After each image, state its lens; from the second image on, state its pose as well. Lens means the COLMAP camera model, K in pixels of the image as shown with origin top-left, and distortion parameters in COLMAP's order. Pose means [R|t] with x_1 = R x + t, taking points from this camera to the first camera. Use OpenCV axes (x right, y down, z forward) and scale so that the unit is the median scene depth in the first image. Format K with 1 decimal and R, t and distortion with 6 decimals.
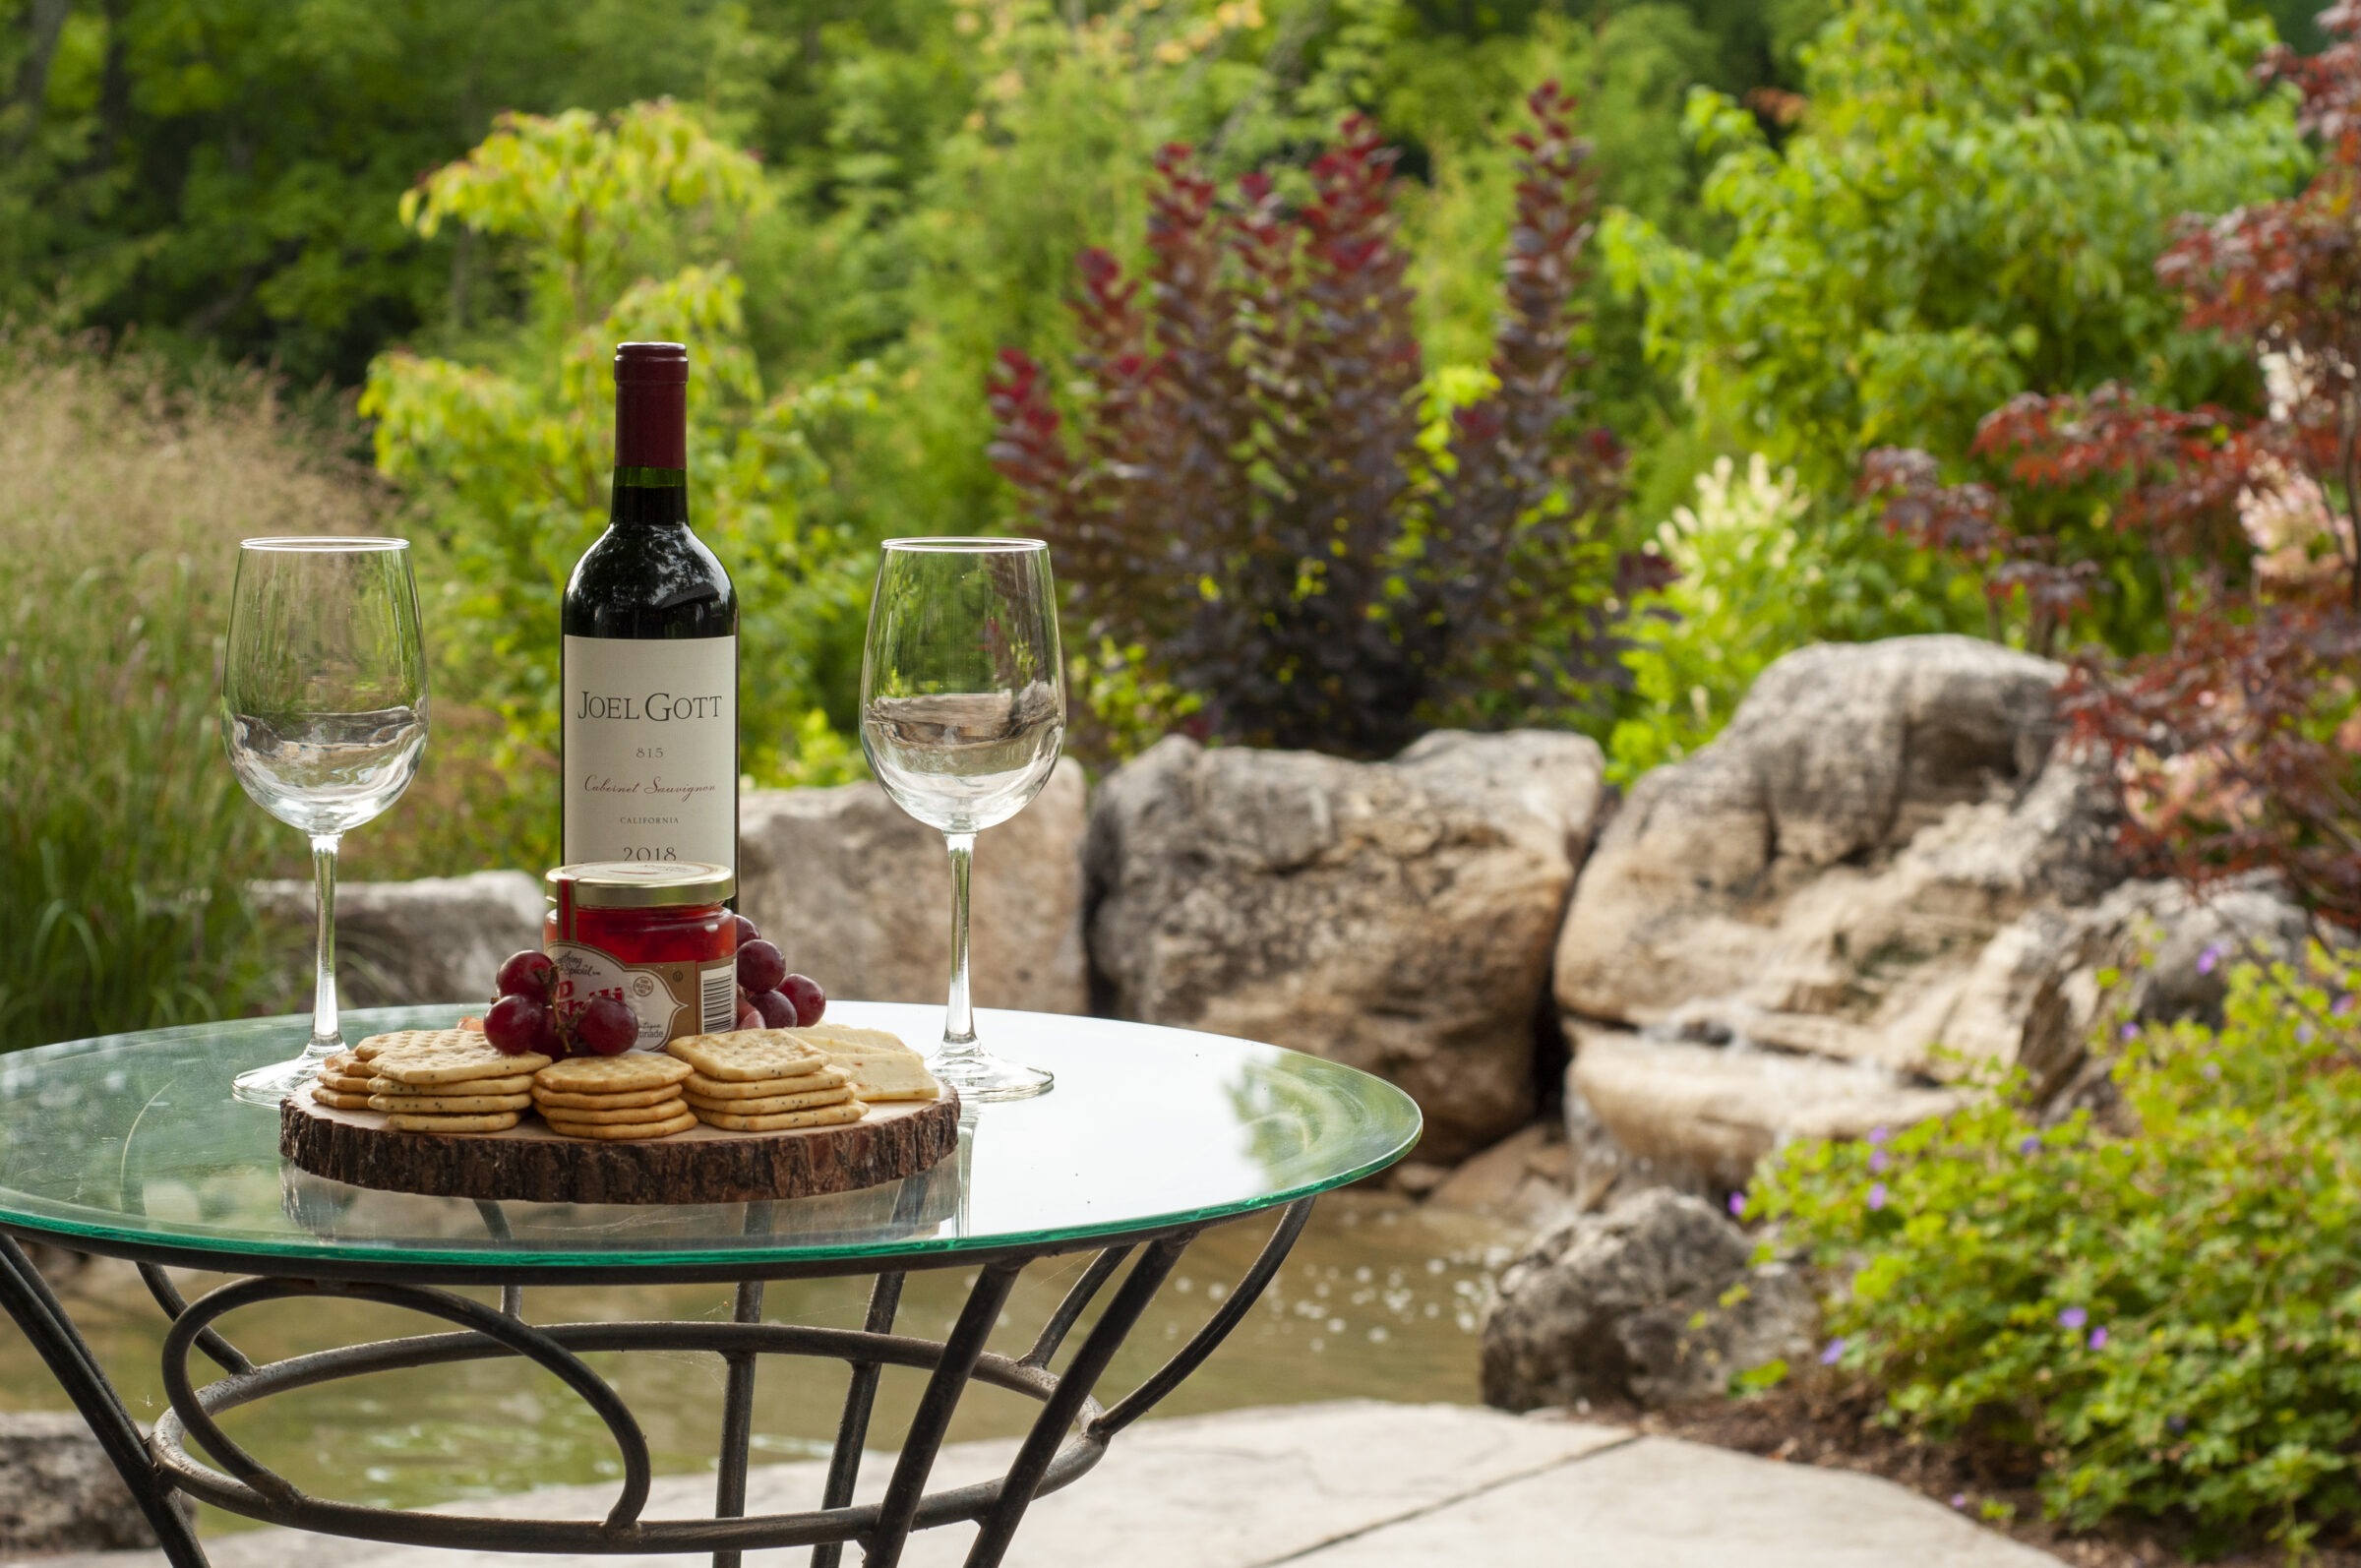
lens RADIAL K [[5567.8, 0, 1180.5], [0, 5567.8, 784.0], [0, 0, 1]] dist [0.001474, -0.440963]
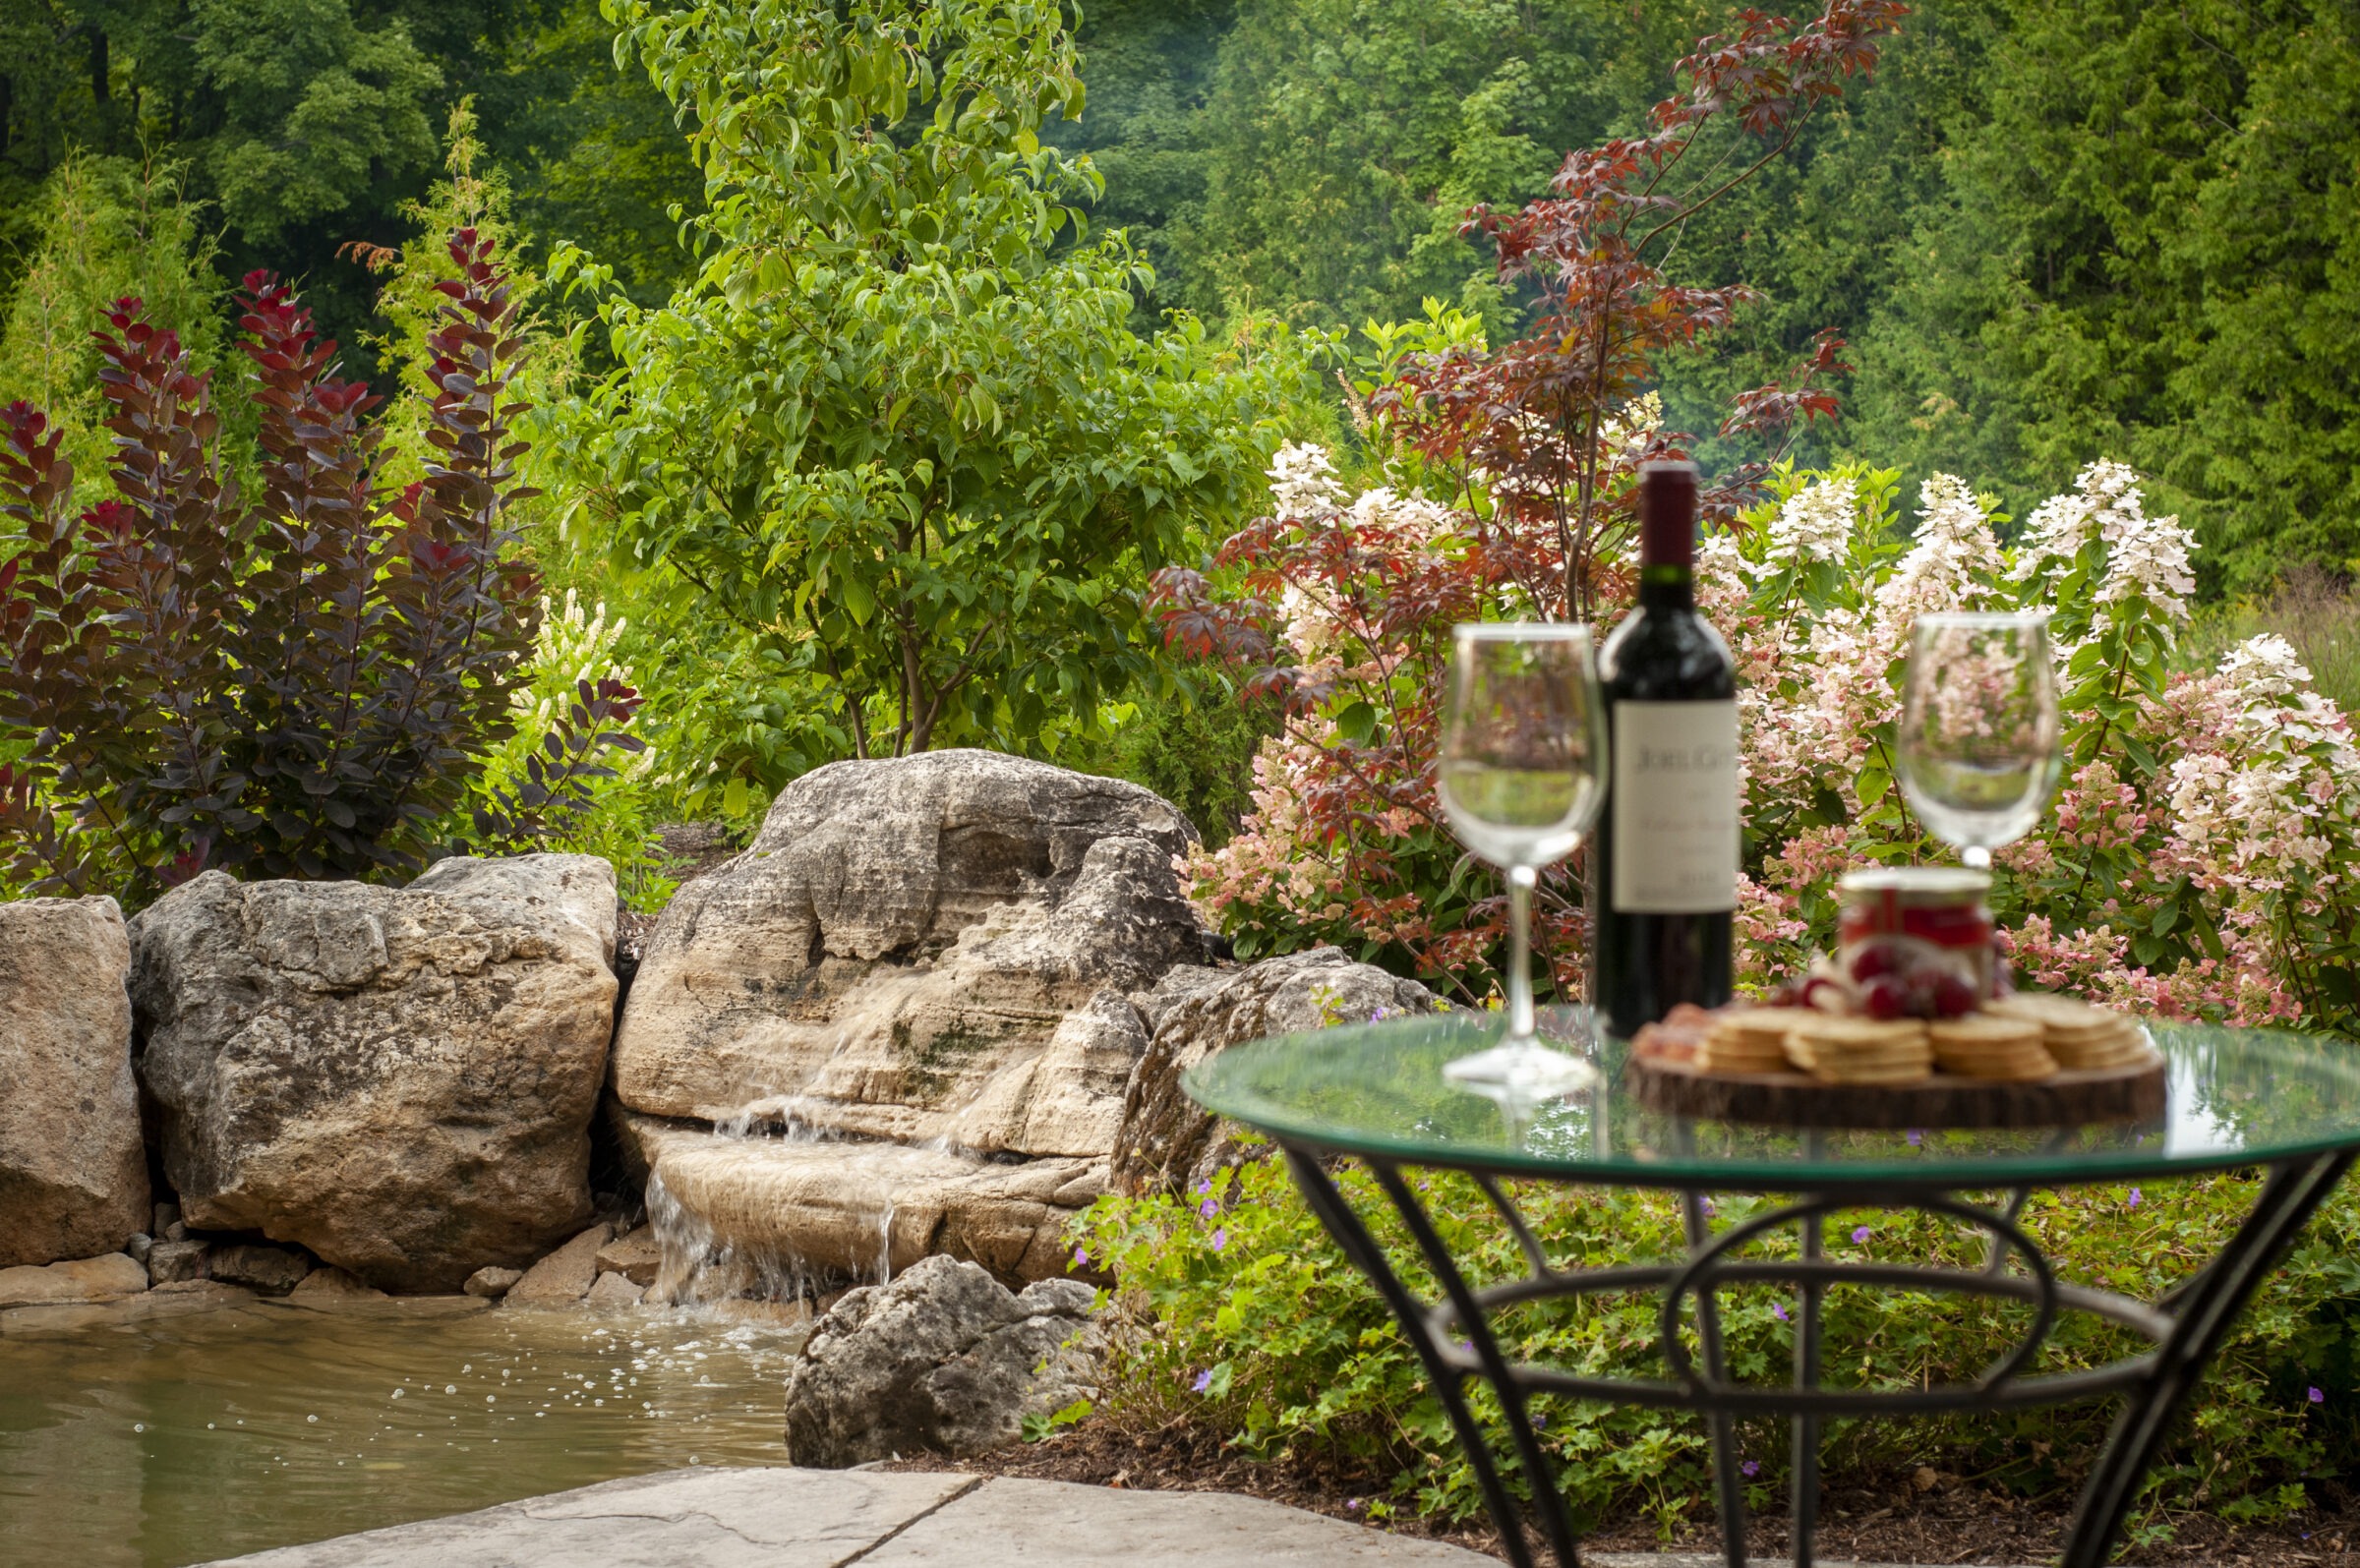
lens RADIAL K [[5511.8, 0, 1180.0], [0, 5511.8, 784.0], [0, 0, 1]] dist [-0.033776, -0.023190]
pose [[0.954829, -0.033685, 0.295241, -0.142037], [0.041049, 0.998981, -0.018776, 0.002560], [-0.294308, 0.030047, 0.955238, -0.033313]]
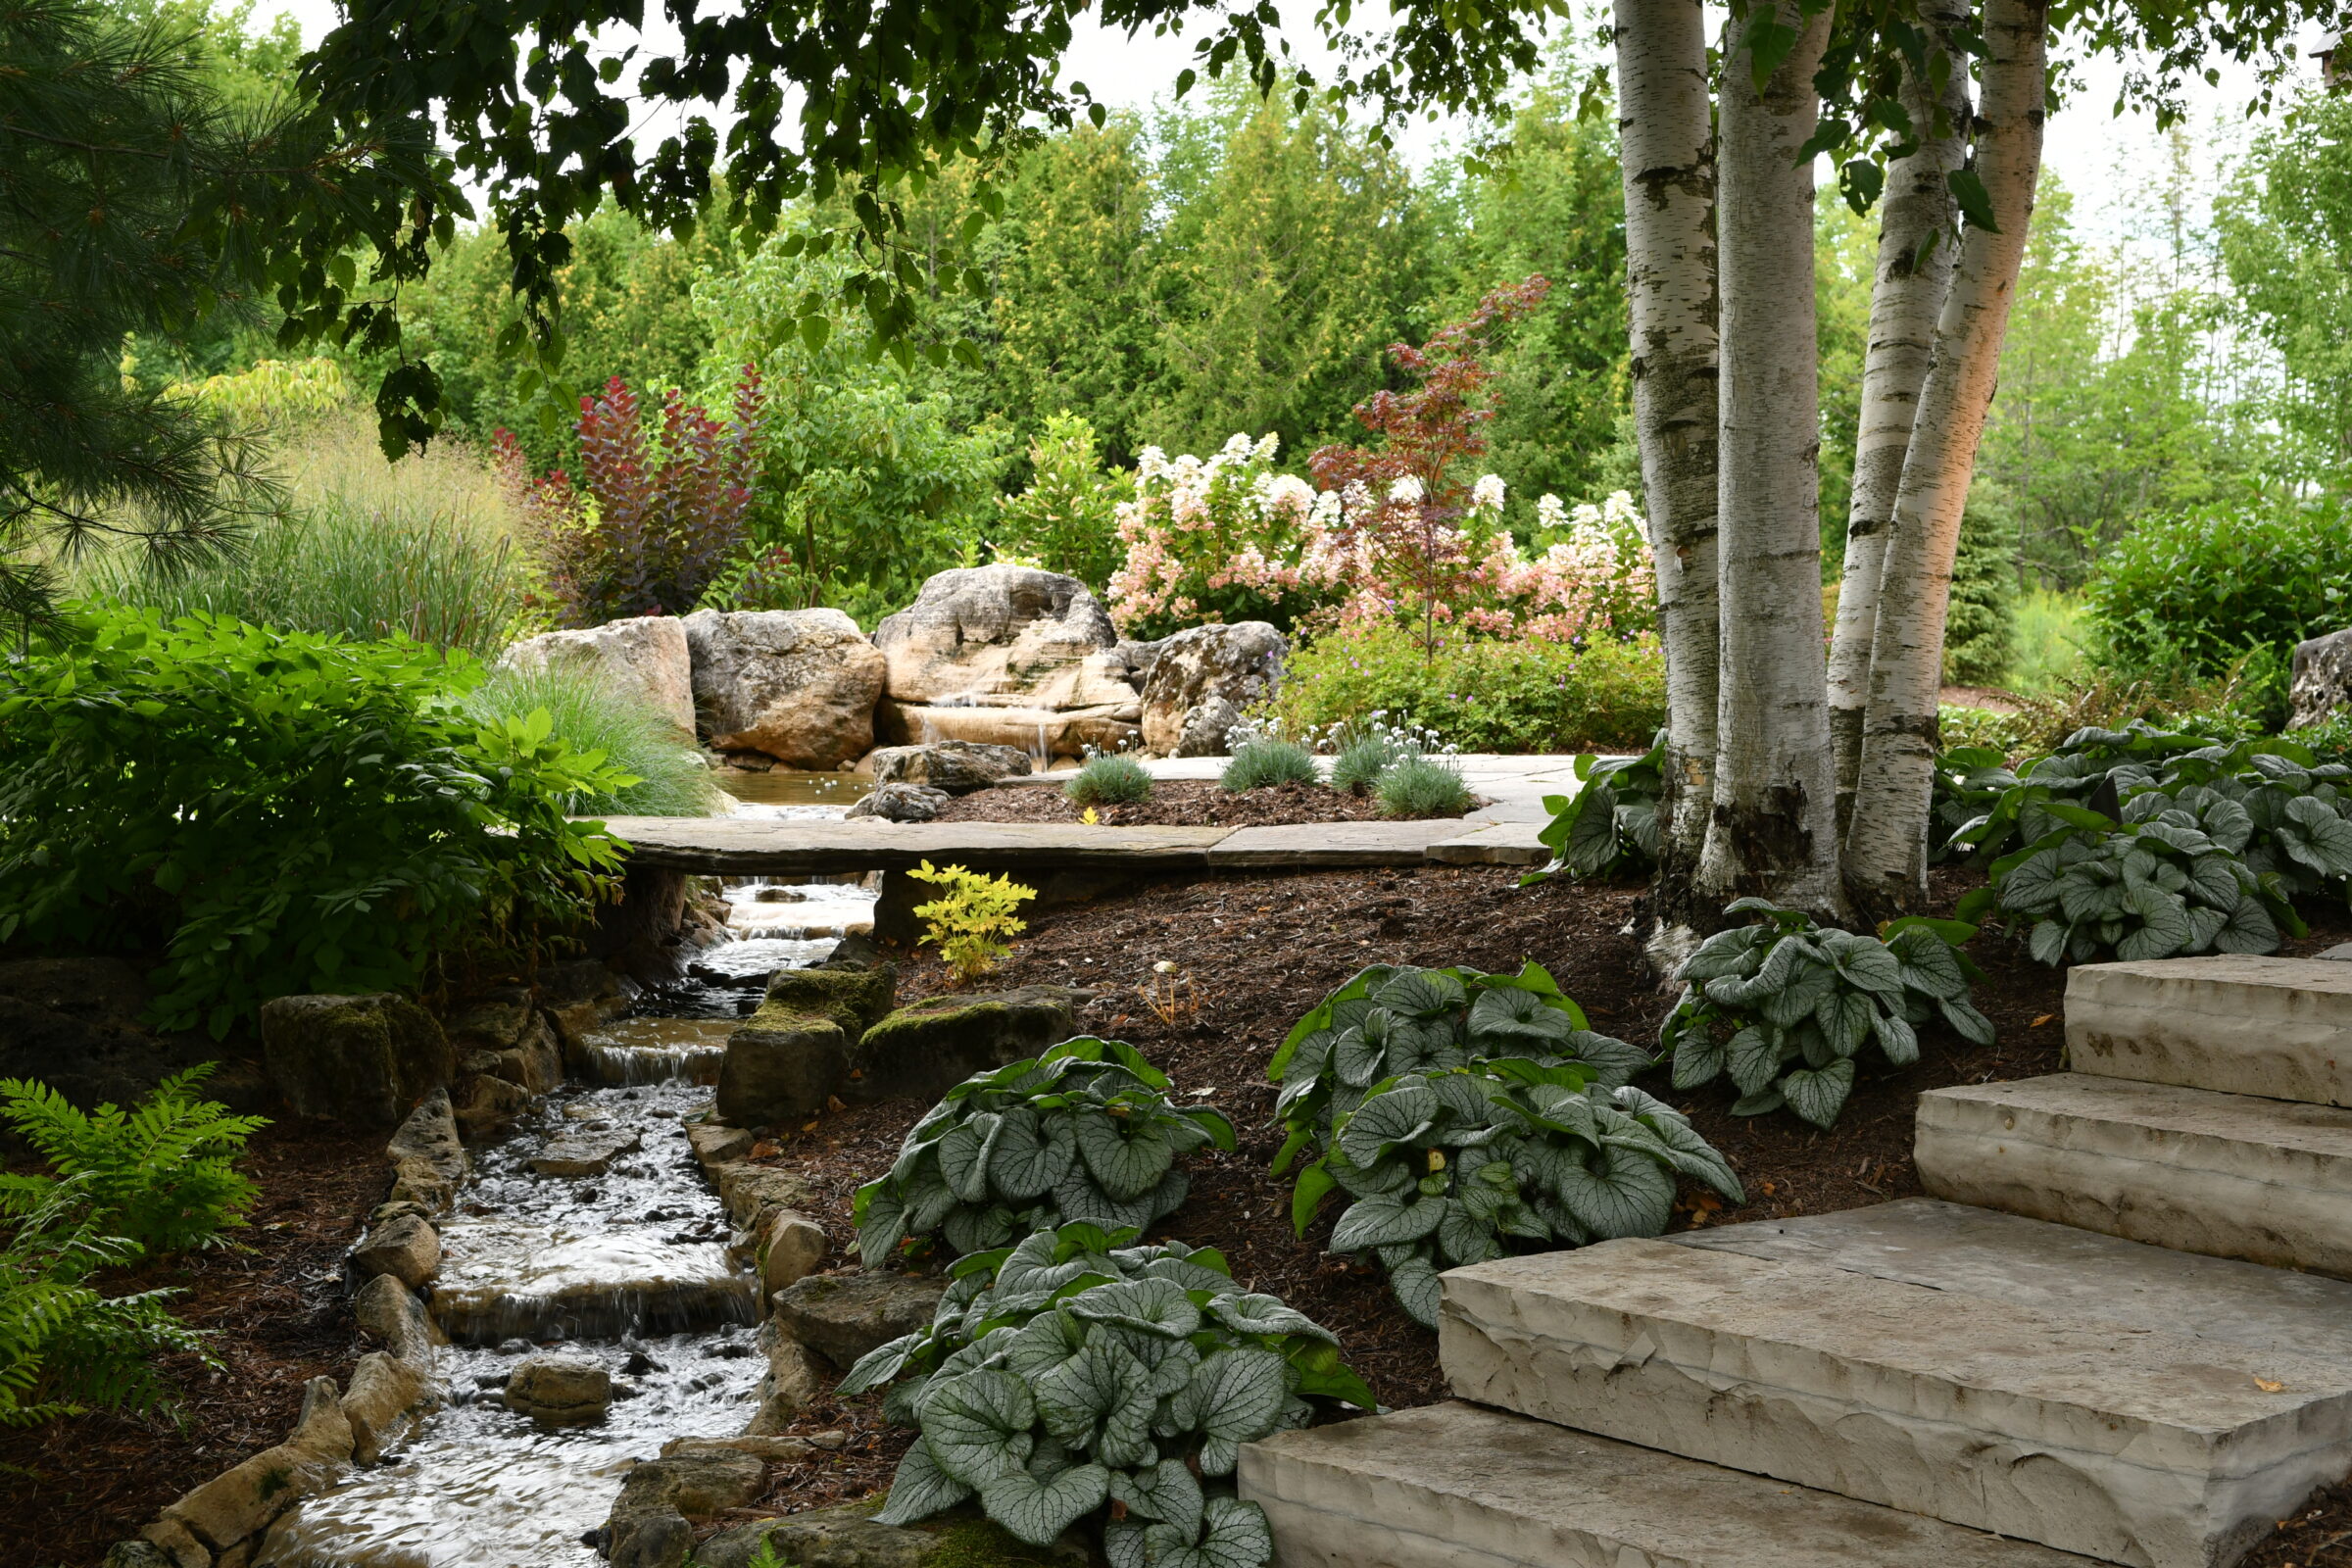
lens RADIAL K [[3290.0, 0, 1176.0], [0, 3290.0, 784.0], [0, 0, 1]] dist [0.001652, 0.007187]
pose [[0.776135, -0.033434, 0.629680, -0.858872], [0.053635, 0.998475, -0.013093, 0.112887], [-0.628282, 0.043935, 0.776744, -0.335442]]
